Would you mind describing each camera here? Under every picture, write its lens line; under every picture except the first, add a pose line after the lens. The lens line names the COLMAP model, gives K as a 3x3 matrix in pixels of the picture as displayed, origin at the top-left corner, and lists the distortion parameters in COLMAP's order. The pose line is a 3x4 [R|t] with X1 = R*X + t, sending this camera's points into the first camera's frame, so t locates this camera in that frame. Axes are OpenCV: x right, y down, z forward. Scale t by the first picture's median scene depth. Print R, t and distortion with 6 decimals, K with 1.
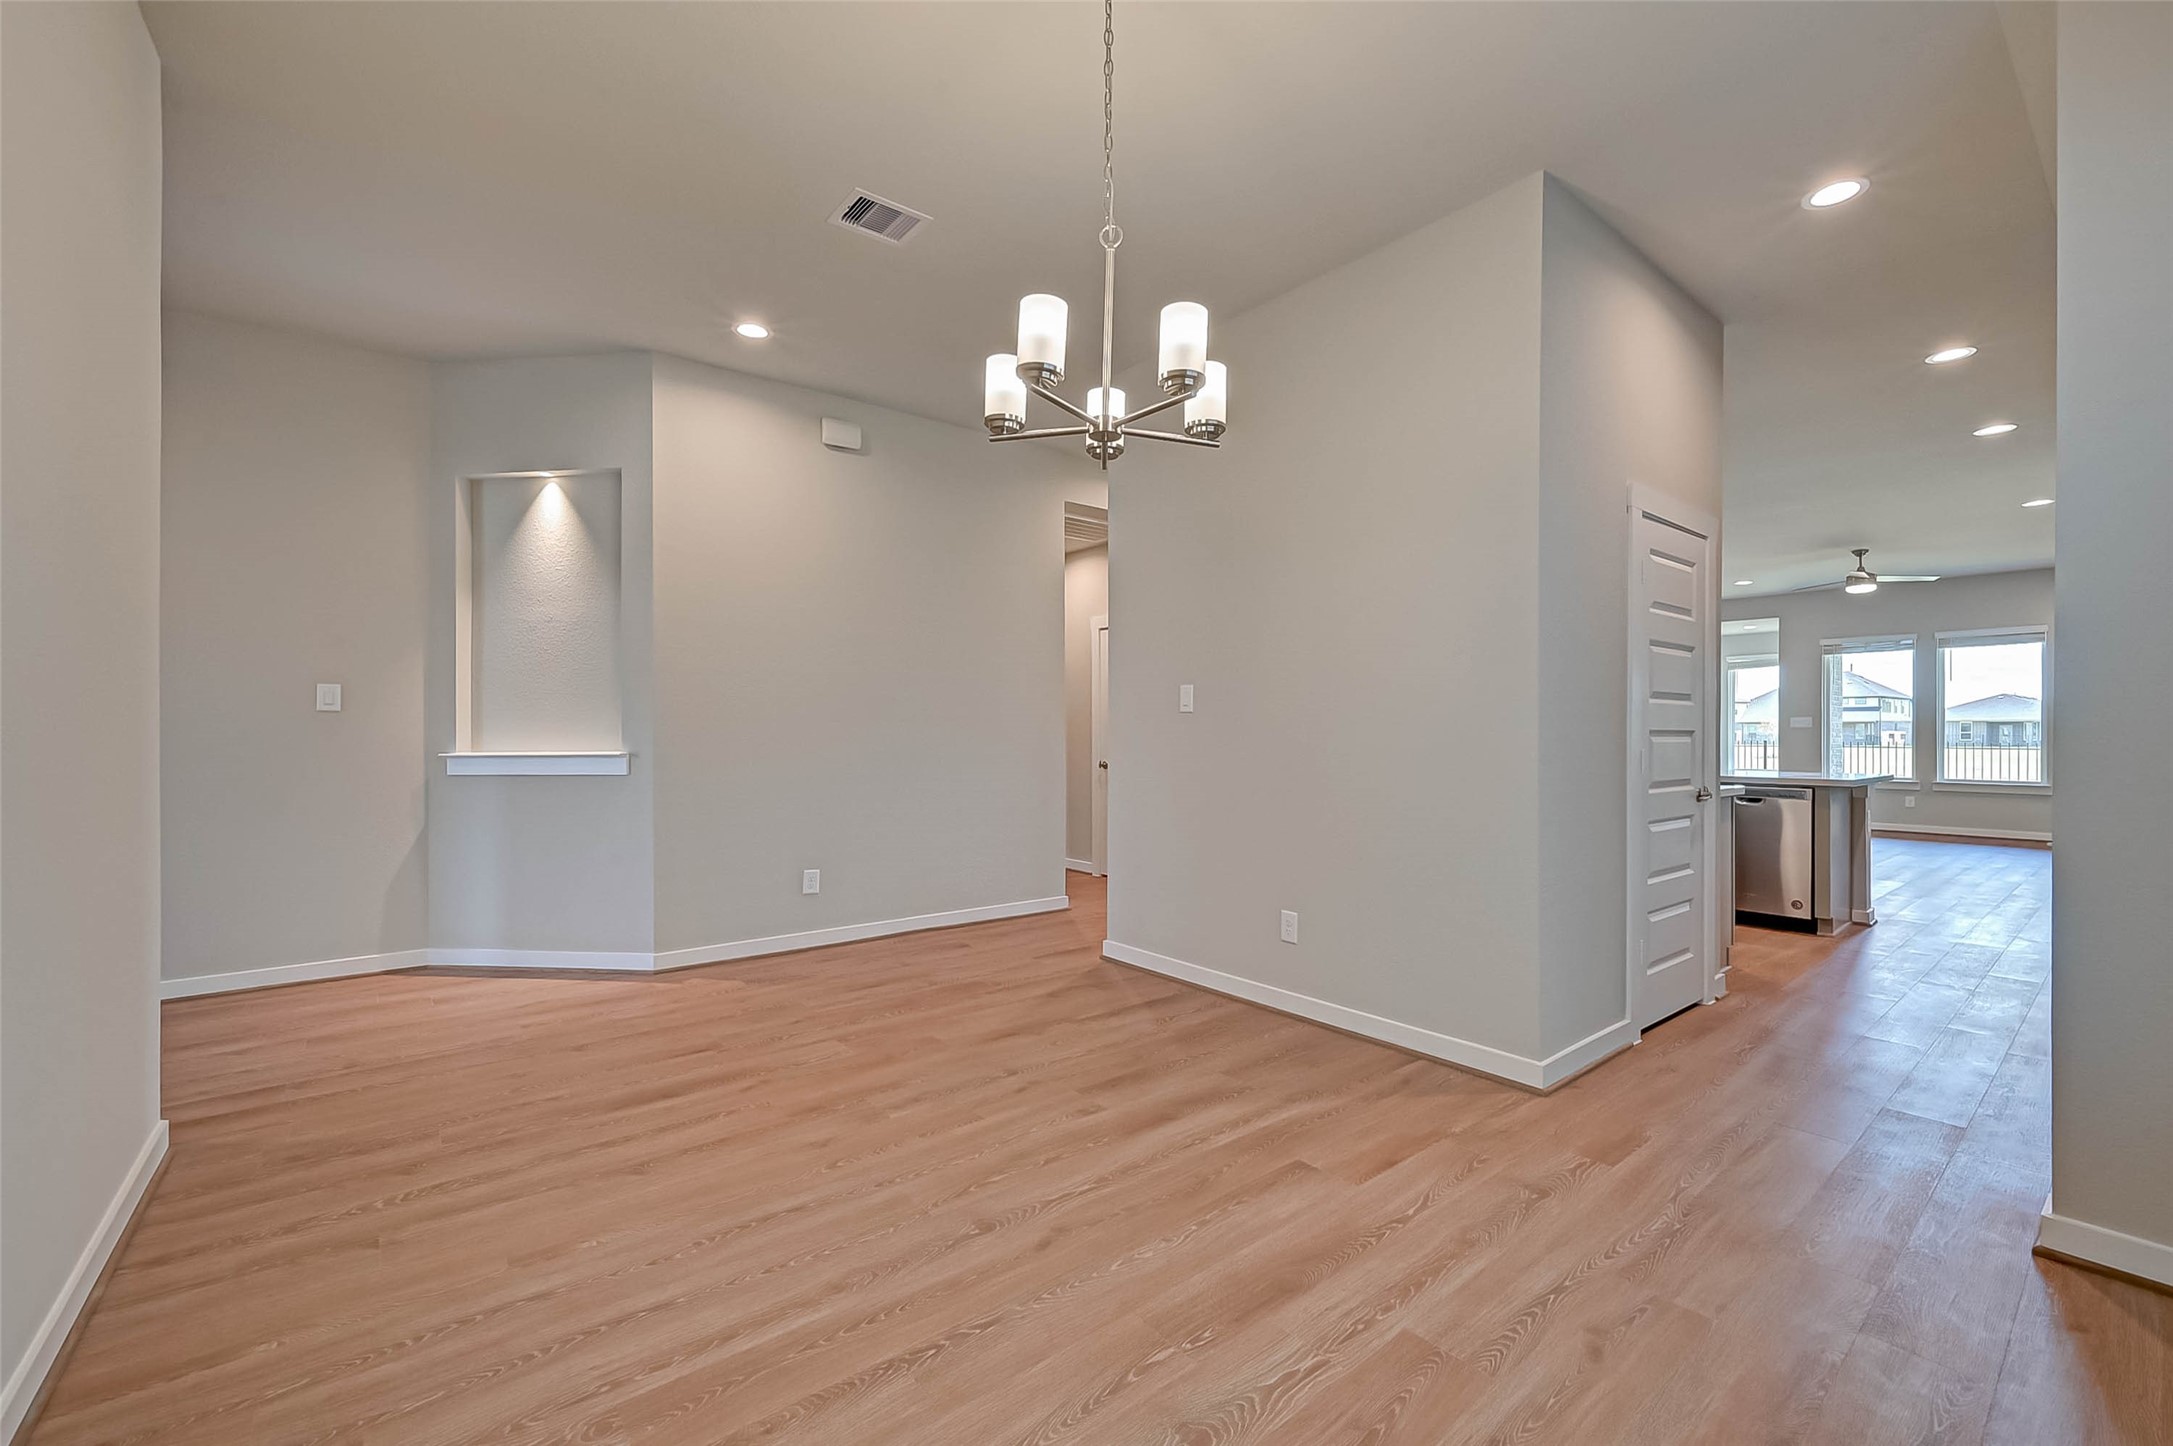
lens RADIAL K [[848.7, 0, 1102.7], [0, 848.7, 727.4], [0, 0, 1]] dist [-0.019093, 0.002794]
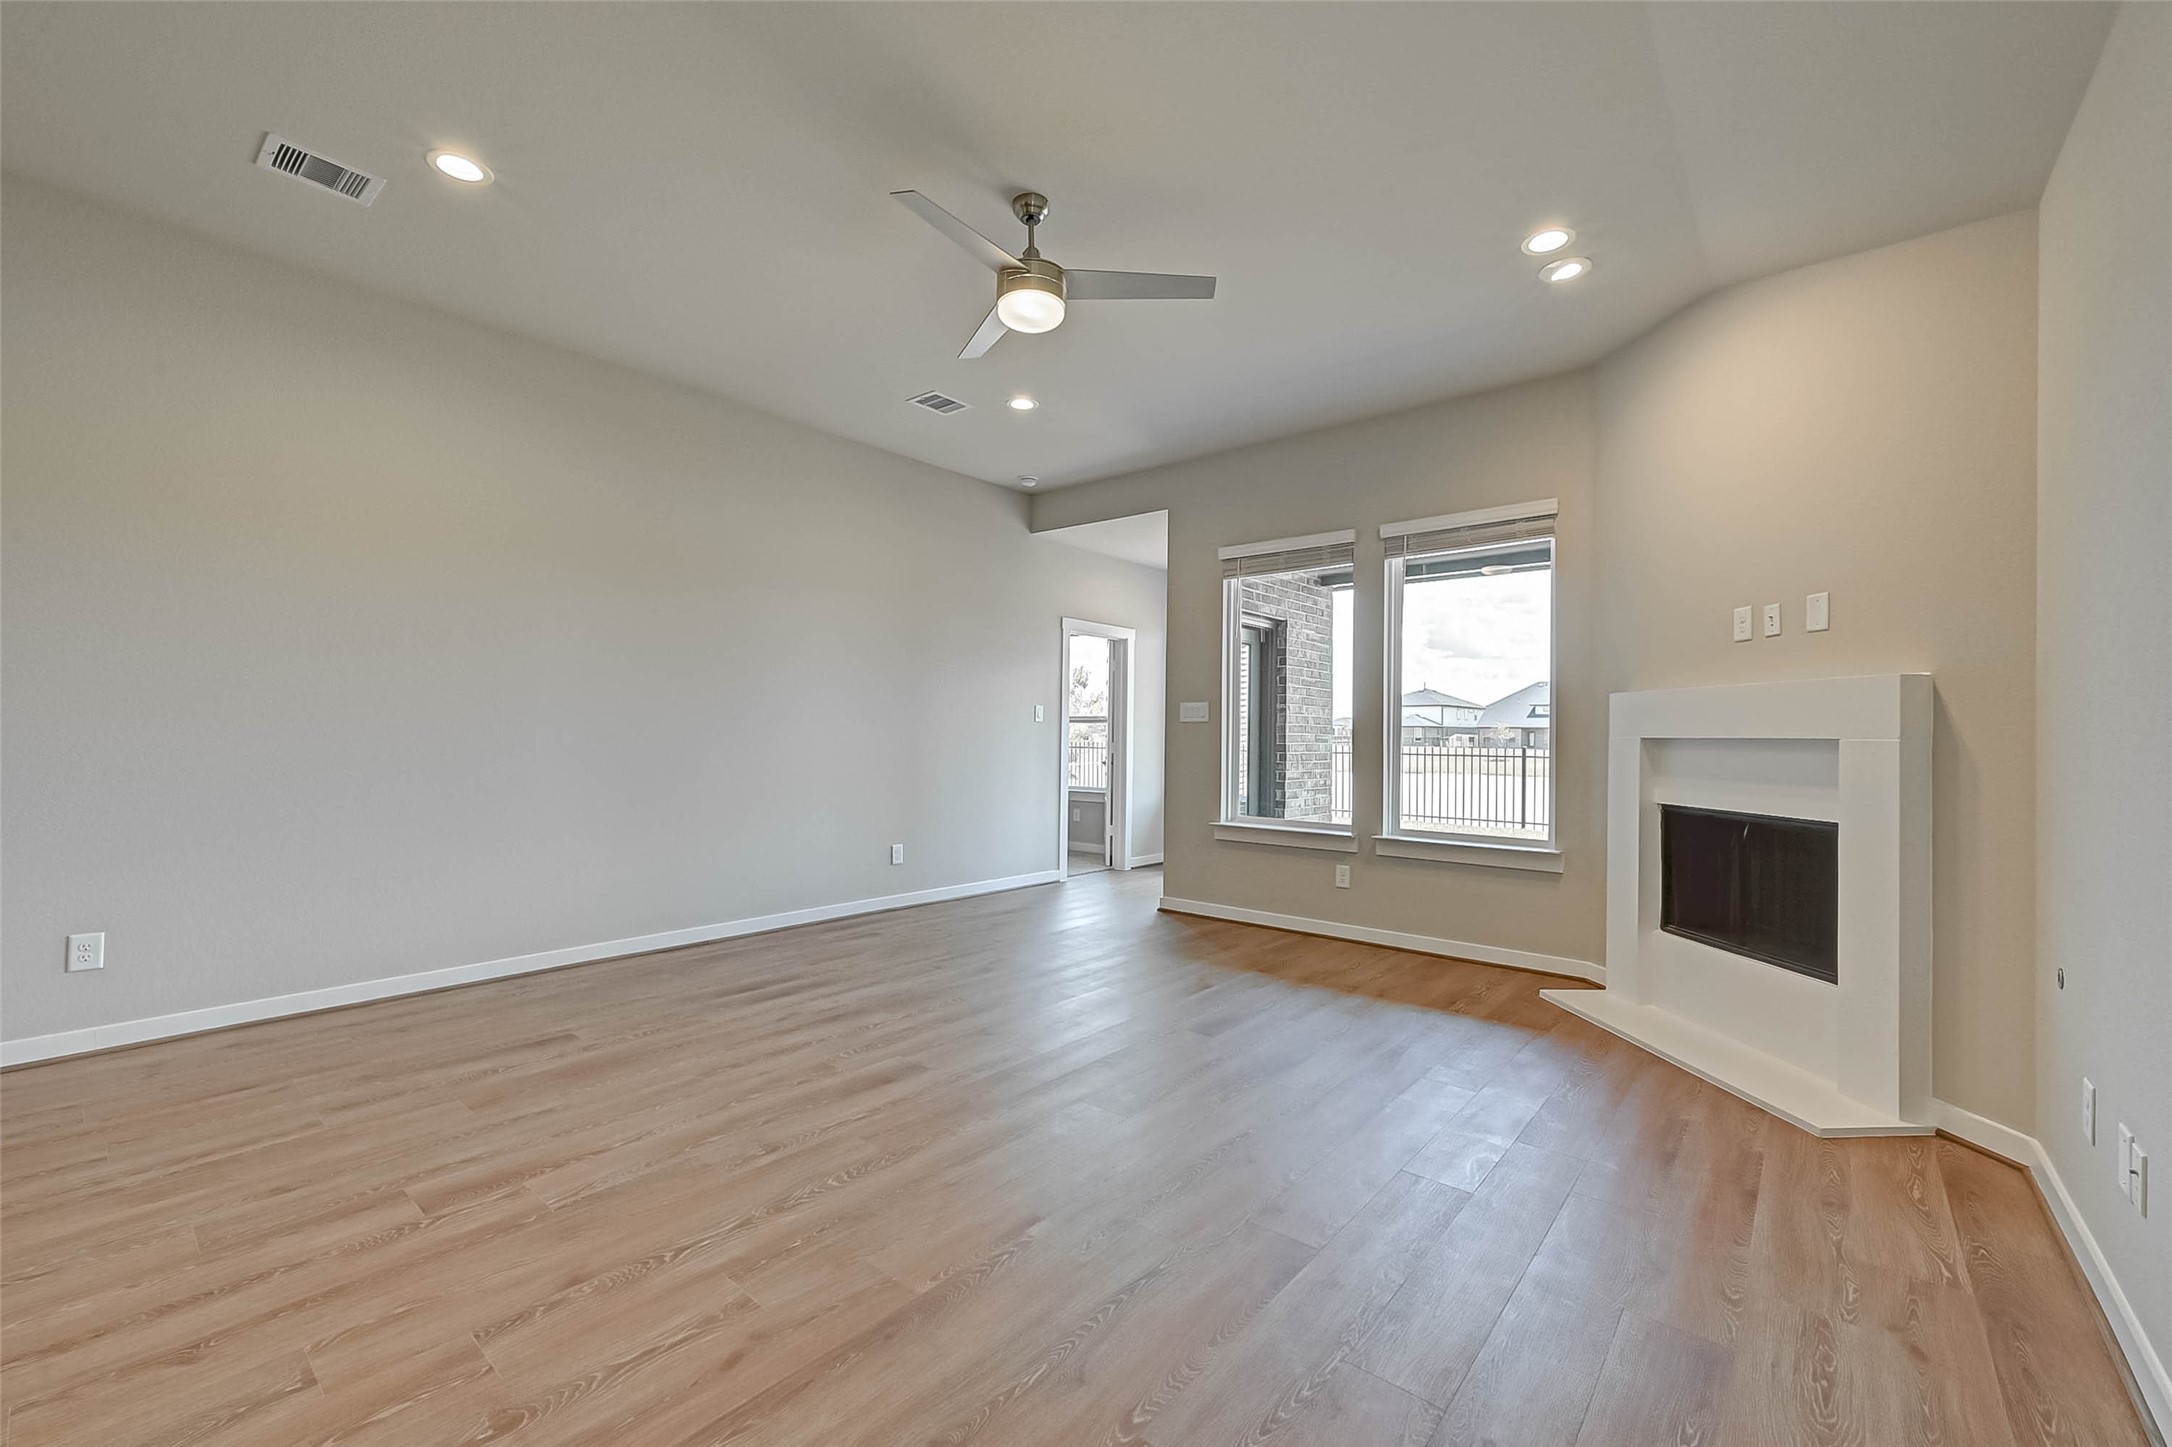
lens RADIAL K [[890.1, 0, 1108.3], [0, 890.1, 716.1], [0, 0, 1]] dist [-0.002589, 0.000241]
pose [[0.969567, 0.004526, 0.244783, 0.647570], [0.000282, 0.999808, -0.019605, 0.006009], [-0.244825, 0.019078, 0.969380, 0.489195]]
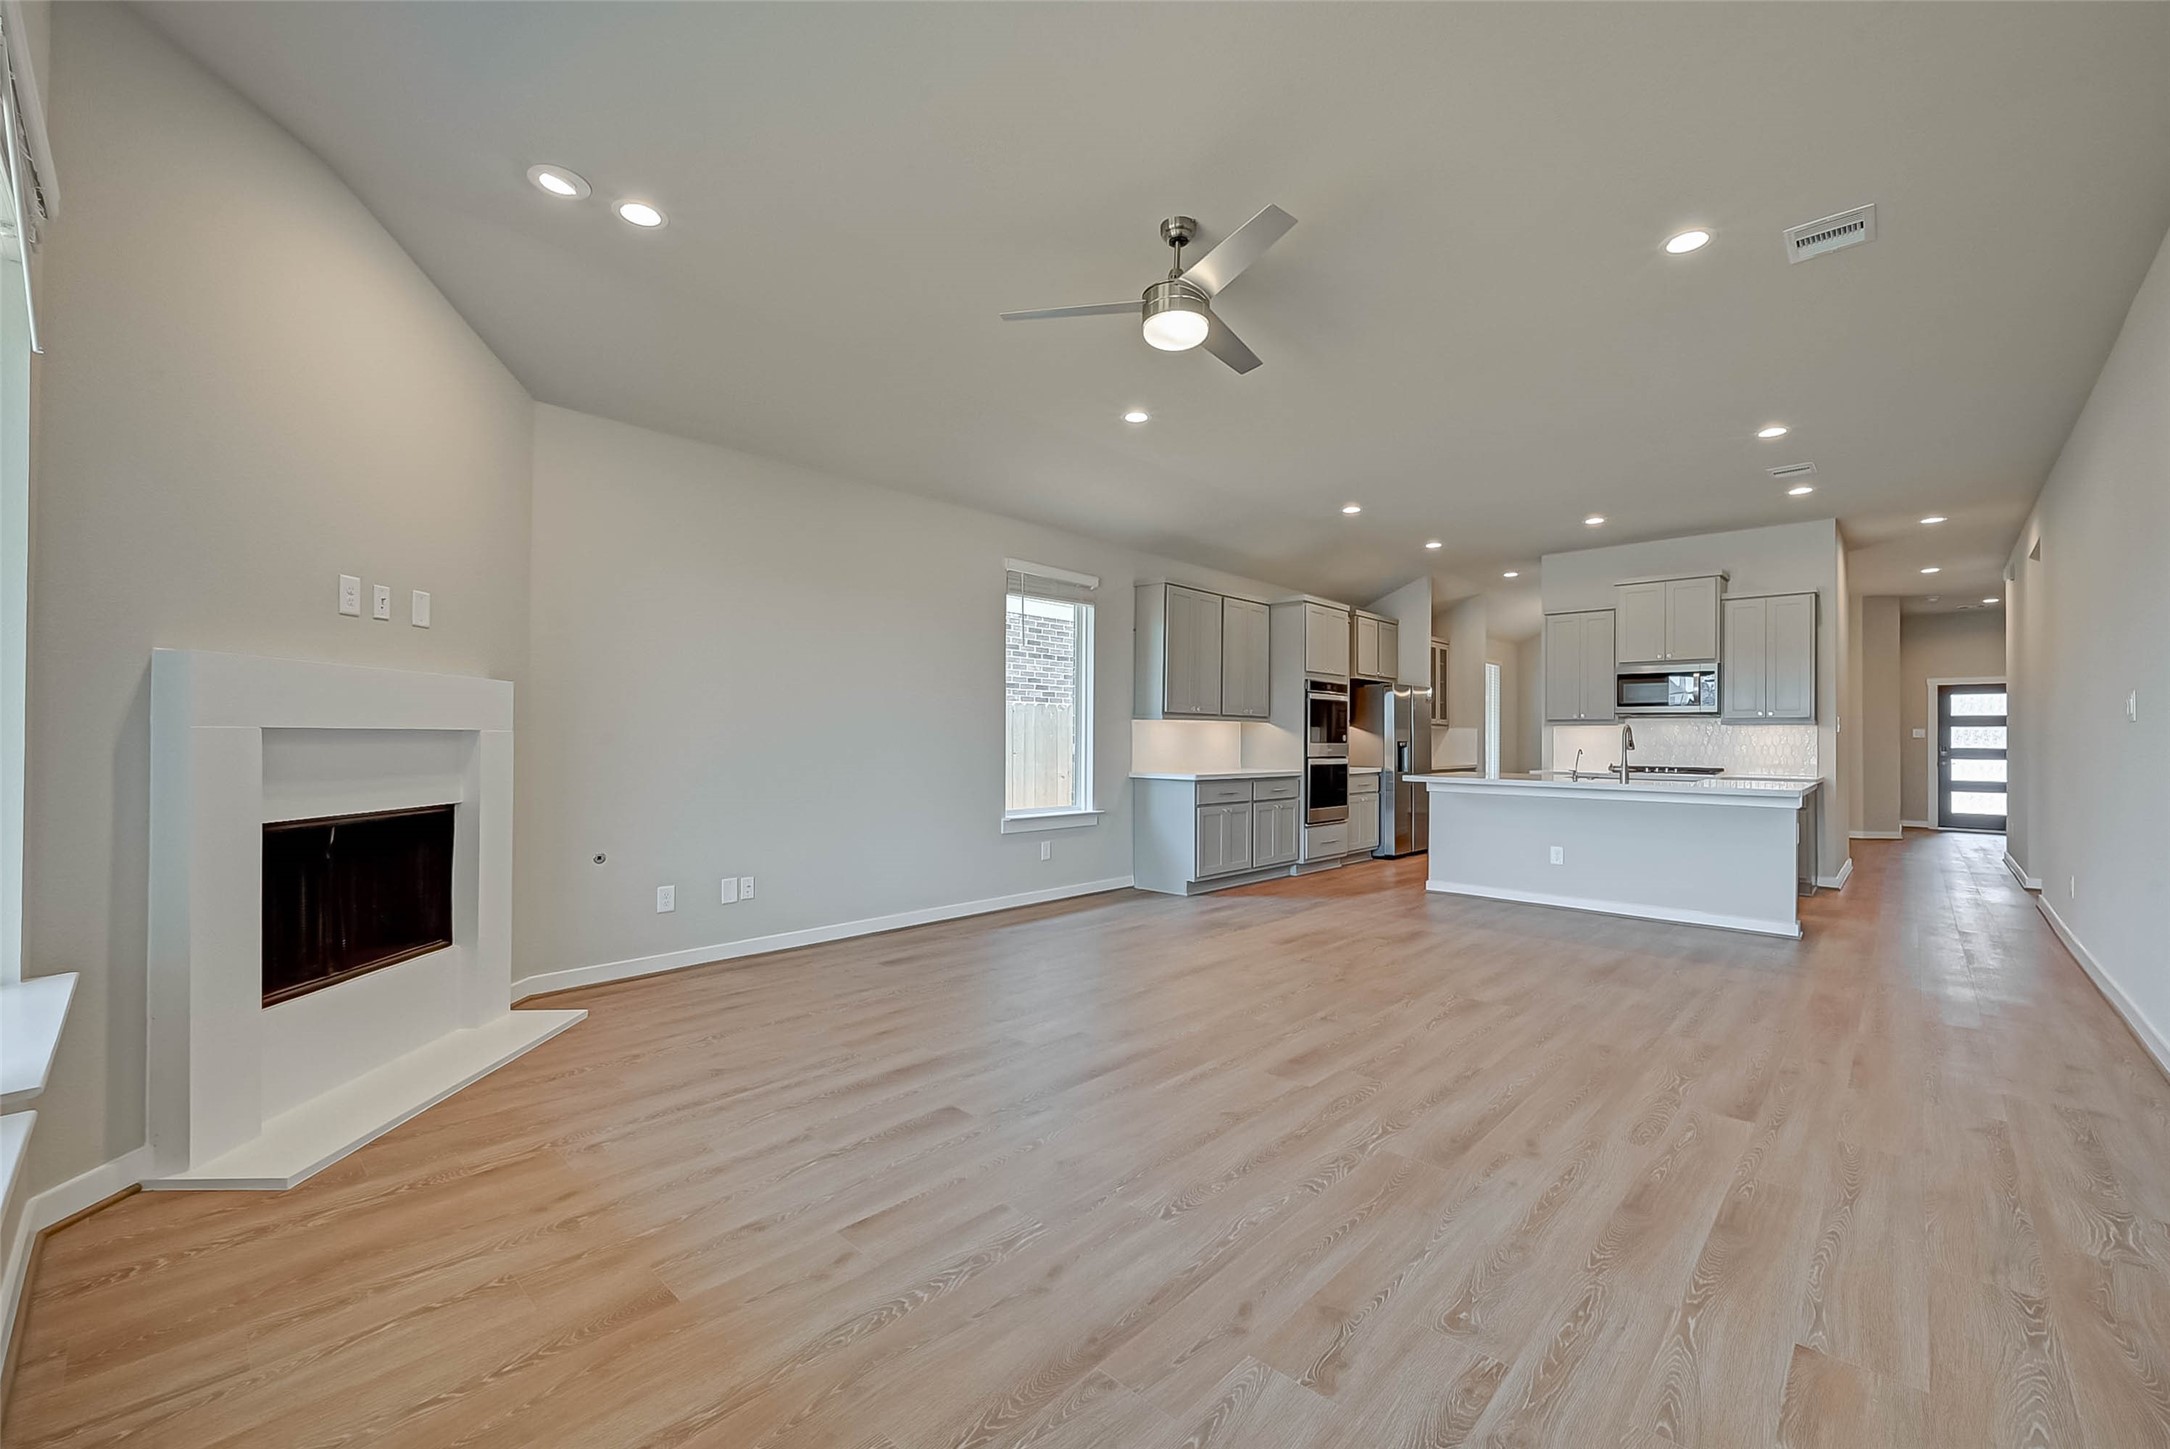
lens RADIAL K [[889.3, 0, 1081.4], [0, 889.3, 724.9], [0, 0, 1]] dist [-0.002589, 0.000241]
pose [[-0.987496, -0.019894, -0.156382, 0.767370], [-0.017552, 0.999712, -0.016344, 0.007199], [0.156663, -0.013395, -0.987561, 1.054274]]
